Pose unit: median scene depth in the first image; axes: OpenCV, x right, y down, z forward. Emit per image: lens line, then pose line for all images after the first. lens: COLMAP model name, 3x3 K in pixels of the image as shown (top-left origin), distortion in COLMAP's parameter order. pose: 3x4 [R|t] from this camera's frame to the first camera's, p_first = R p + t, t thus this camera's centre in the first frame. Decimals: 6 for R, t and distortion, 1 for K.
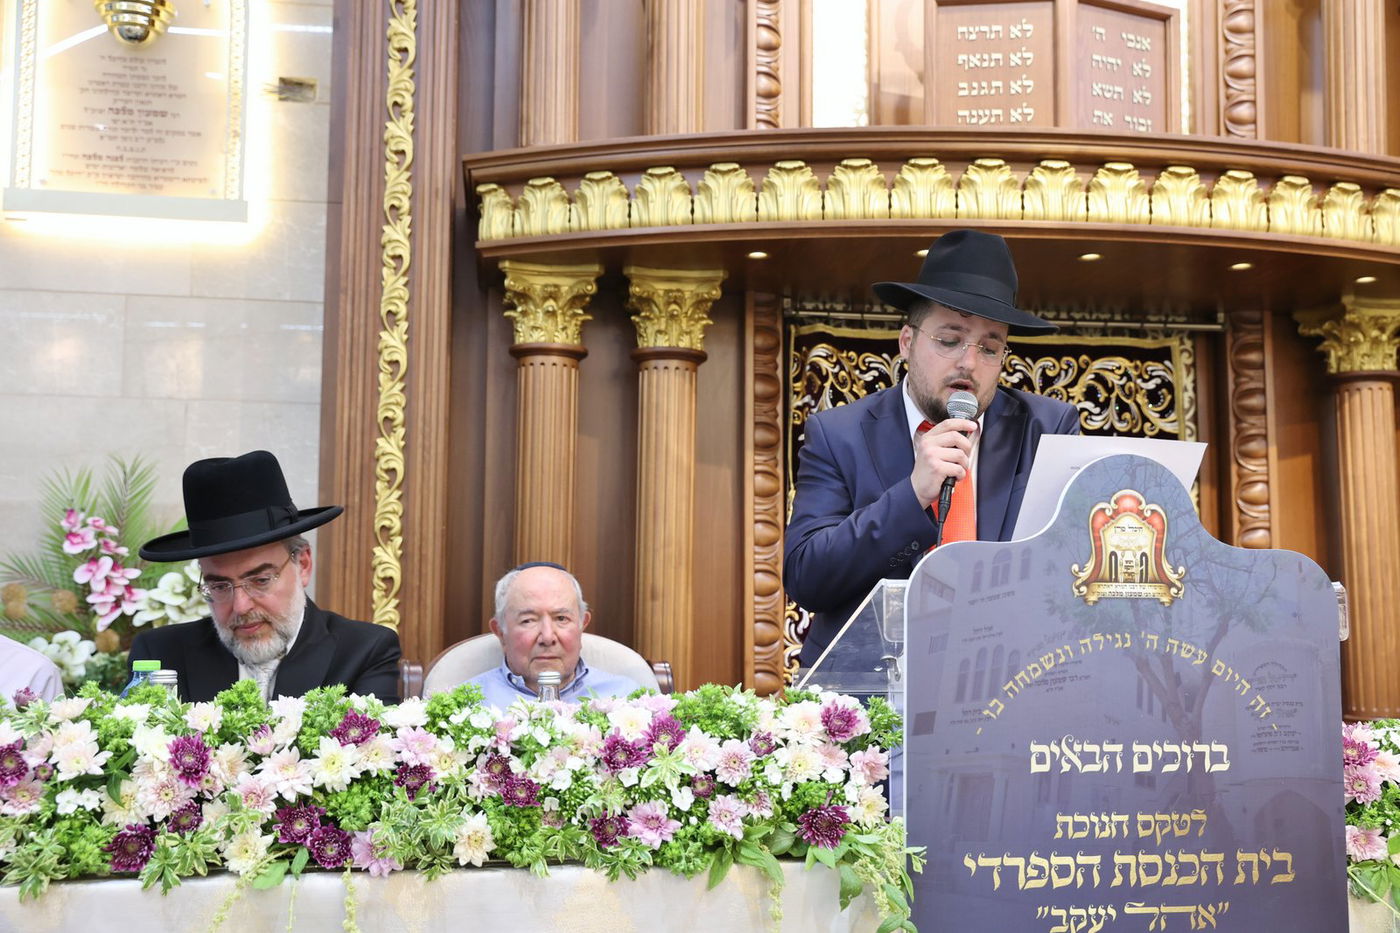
lens RADIAL K [[1582.3, 0, 700.0], [0, 1582.3, 466.5], [0, 0, 1]] dist [0.010103, 0.035016]
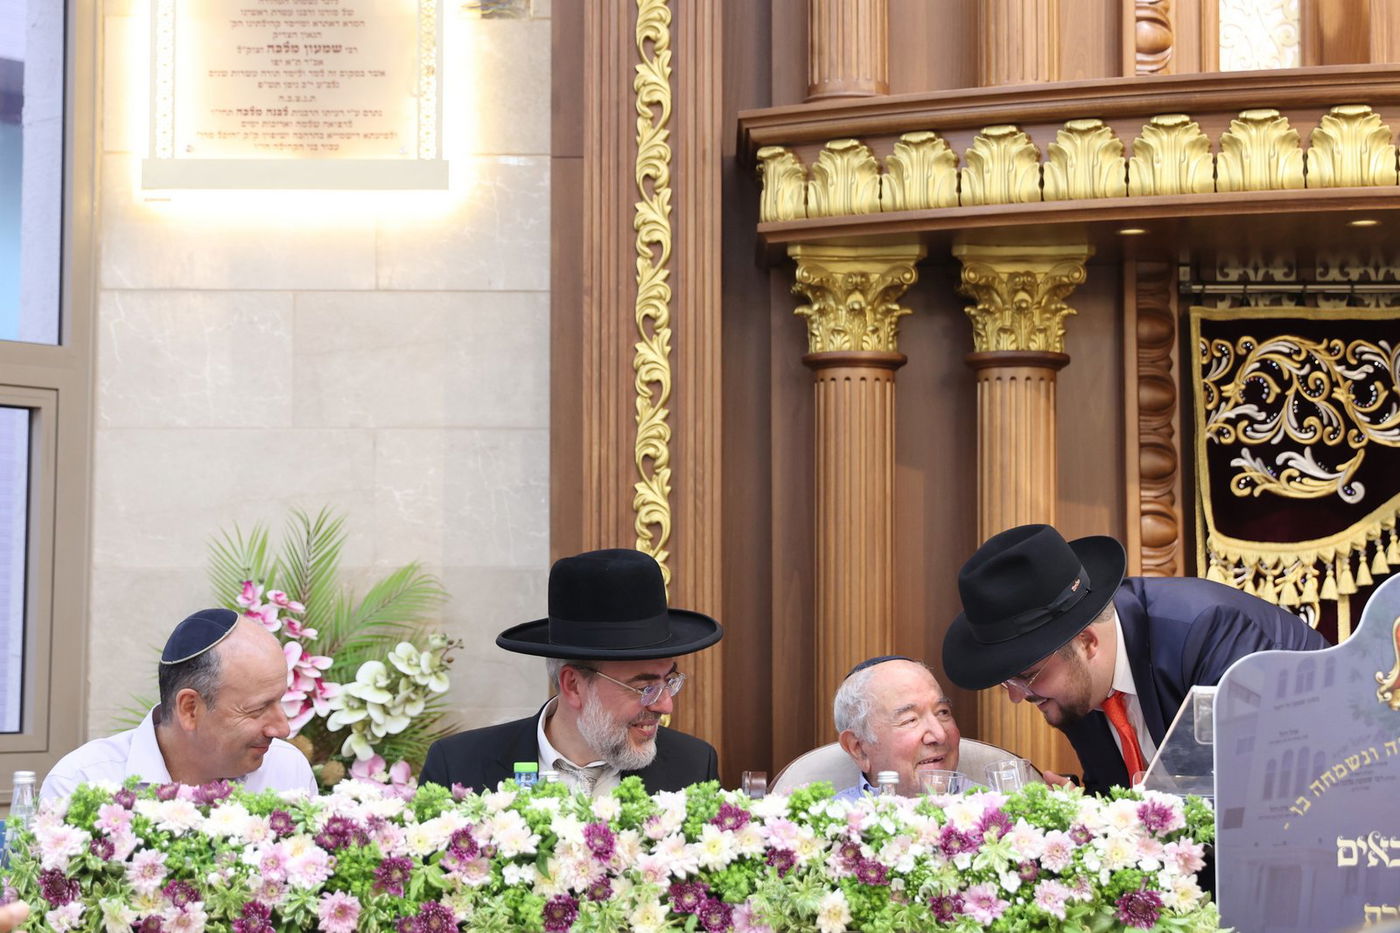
lens RADIAL K [[2841.1, 0, 701.7], [0, 2841.1, 392.6], [0, 0, 1]] dist [0.178990, -0.468353]
pose [[0.989966, -0.022126, -0.139561, 0.021239], [0.019948, 0.999657, -0.016984, -0.037684], [0.139889, 0.014029, 0.990068, -0.360761]]
